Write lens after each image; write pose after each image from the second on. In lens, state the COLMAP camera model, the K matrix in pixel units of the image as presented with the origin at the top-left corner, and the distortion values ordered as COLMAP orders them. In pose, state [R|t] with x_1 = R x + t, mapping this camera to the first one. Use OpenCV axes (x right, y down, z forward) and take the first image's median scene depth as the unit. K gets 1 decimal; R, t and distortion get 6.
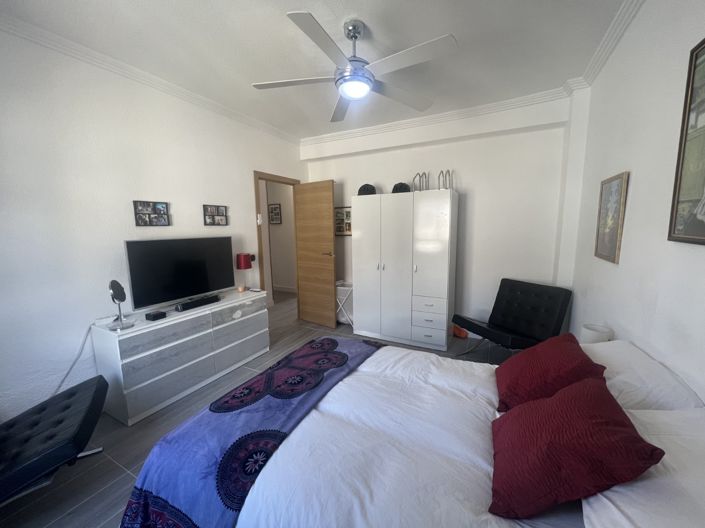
lens RADIAL K [[279.9, 0, 353.8], [0, 279.9, 264.2], [0, 0, 1]] dist [-0.000789, -0.000024]
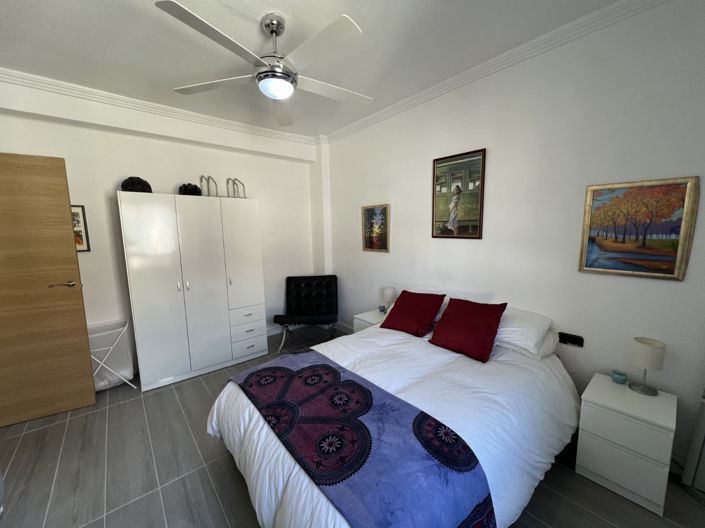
lens RADIAL K [[279.9, 0, 353.8], [0, 279.9, 264.2], [0, 0, 1]] dist [-0.000789, -0.000024]
pose [[0.374363, -0.106495, 0.921147, -0.825809], [0.138611, 0.988649, 0.057966, -0.059699], [-0.916864, 0.105981, 0.384875, 0.464018]]
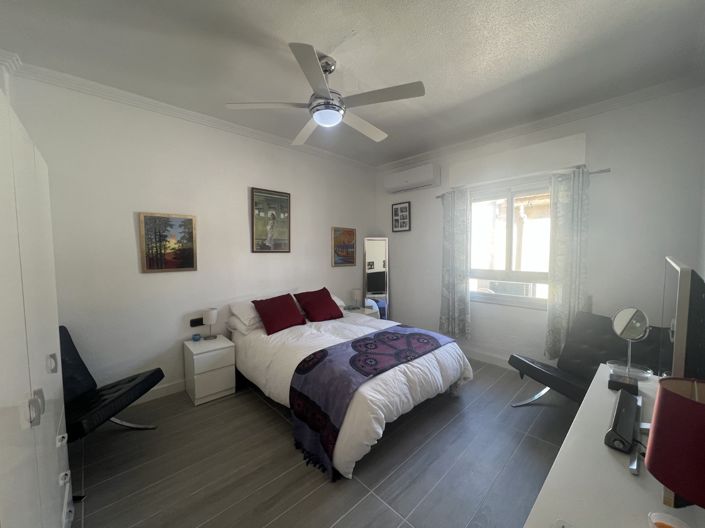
lens RADIAL K [[279.9, 0, 353.8], [0, 279.9, 264.2], [0, 0, 1]] dist [-0.000789, -0.000024]
pose [[-0.942155, -0.001598, 0.335174, -0.451987], [0.062357, 0.981695, 0.179963, -0.260045], [-0.329326, 0.190453, -0.924809, 2.073395]]
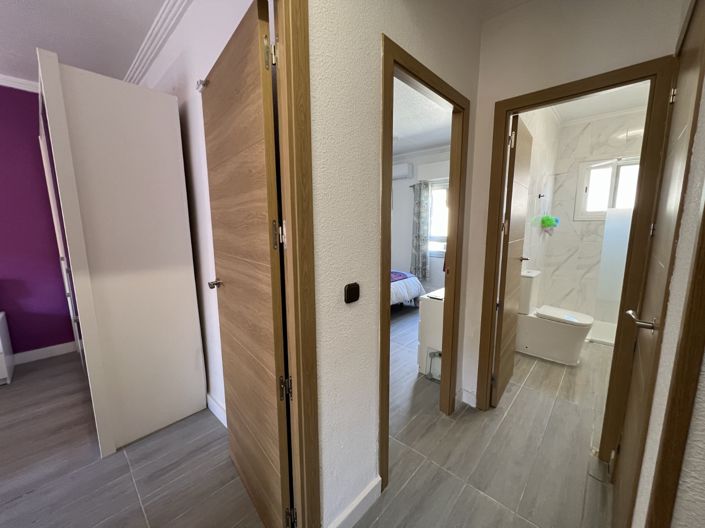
lens RADIAL K [[279.9, 0, 353.8], [0, 279.9, 264.2], [0, 0, 1]] dist [-0.000789, -0.000024]
pose [[-0.961949, -0.025605, 0.272027, -0.587290], [0.051650, 0.960608, 0.273065, -0.380601], [-0.268304, 0.276725, -0.922733, 2.982741]]
